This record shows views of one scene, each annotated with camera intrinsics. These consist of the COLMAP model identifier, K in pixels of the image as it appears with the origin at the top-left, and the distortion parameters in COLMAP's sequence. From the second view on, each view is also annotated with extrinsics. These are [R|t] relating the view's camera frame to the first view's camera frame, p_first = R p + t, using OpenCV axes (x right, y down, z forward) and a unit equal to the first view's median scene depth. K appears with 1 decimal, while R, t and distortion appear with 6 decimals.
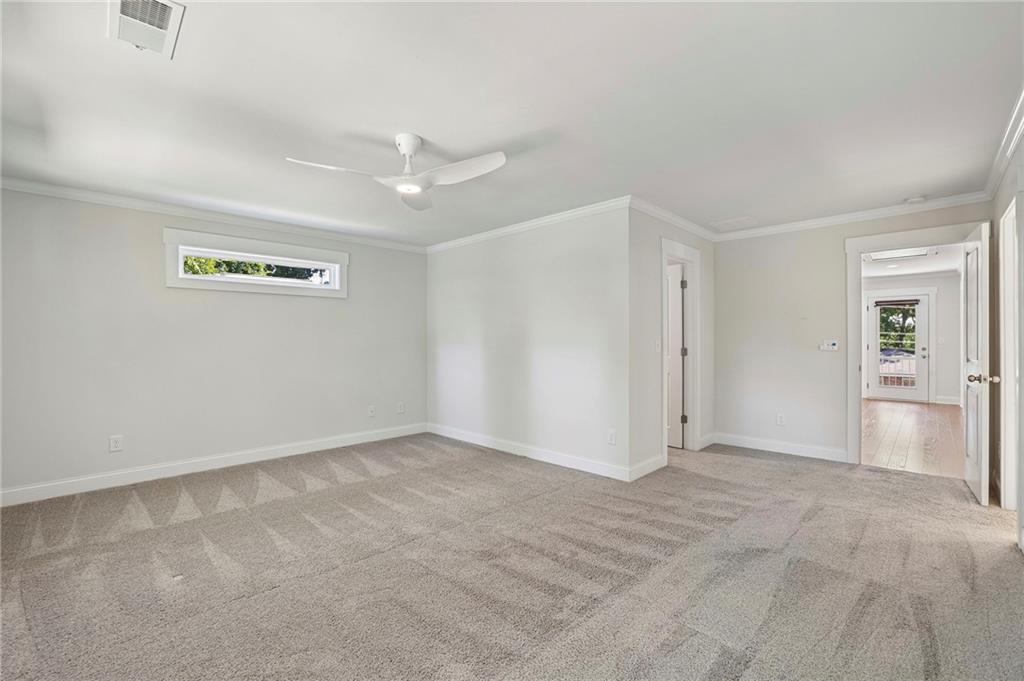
lens RADIAL K [[425.1, 0, 511.7], [0, 425.1, 338.8], [0, 0, 1]] dist [0.011197, 0.000078]
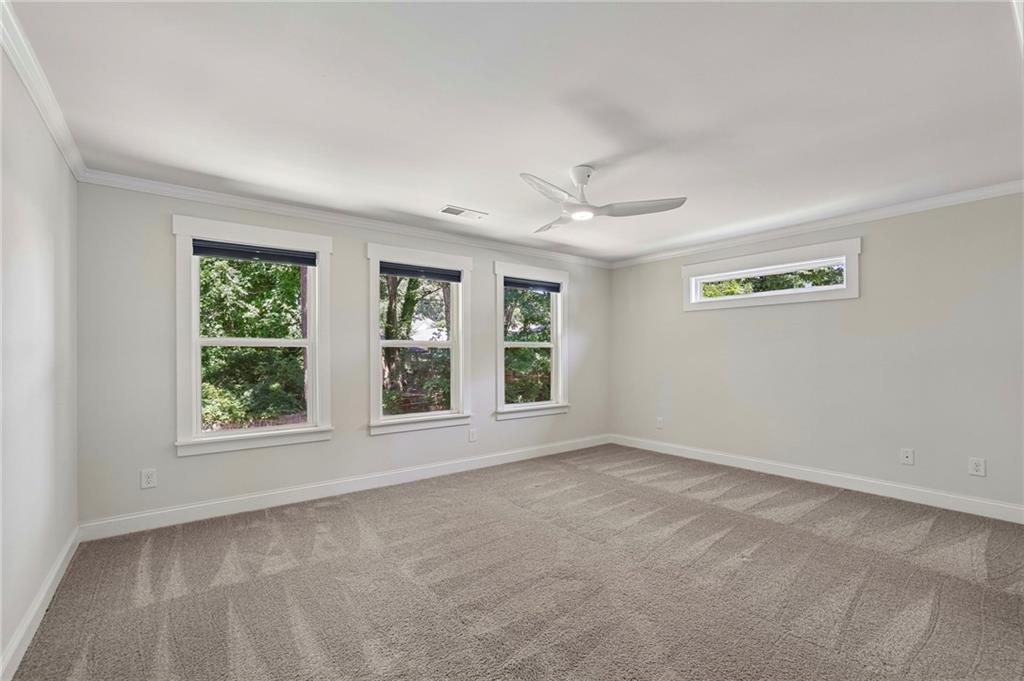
lens RADIAL K [[444.8, 0, 515.3], [0, 444.8, 347.8], [0, 0, 1]] dist [-0.033640, 0.007793]
pose [[-0.087377, -0.012548, -0.996096, 0.666032], [-0.000171, 0.999921, -0.012581, 0.008495], [0.996175, -0.000929, -0.087373, 0.692960]]
